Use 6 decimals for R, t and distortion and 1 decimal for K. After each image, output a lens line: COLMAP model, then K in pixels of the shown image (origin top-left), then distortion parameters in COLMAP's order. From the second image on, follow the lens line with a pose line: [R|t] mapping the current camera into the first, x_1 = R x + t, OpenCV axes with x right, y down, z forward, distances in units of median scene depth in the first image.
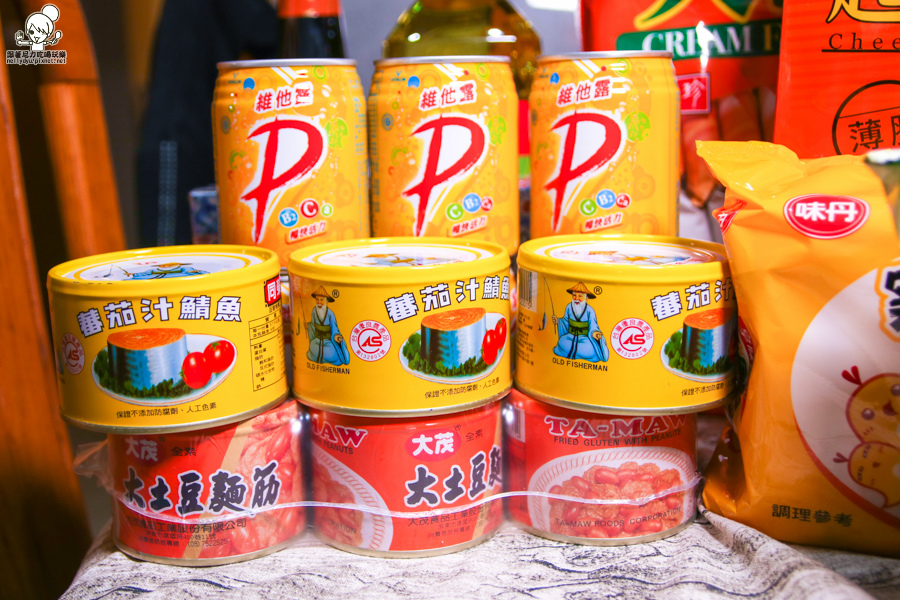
lens RADIAL K [[1077.5, 0, 450.0], [0, 1077.5, 300.0], [0, 0, 1]] dist [-0.013812, 0.050270]
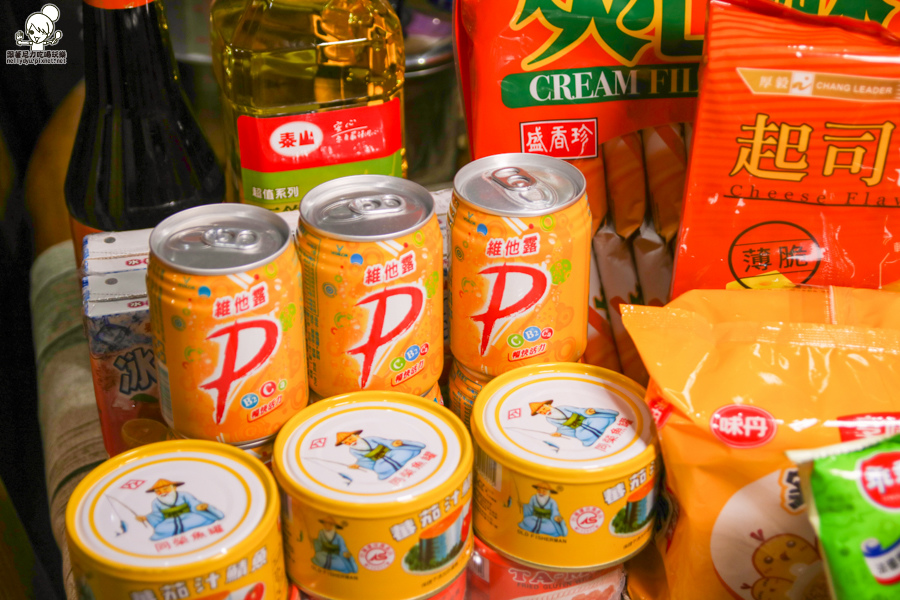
lens RADIAL K [[1631.6, 0, 450.0], [0, 1631.6, 300.0], [0, 0, 1]] dist [0.199141, -0.180696]
pose [[0.961066, -0.127131, 0.245336, -0.341304], [0.031005, 0.931881, 0.361436, -0.738482], [-0.274574, -0.339758, 0.899541, -0.454948]]
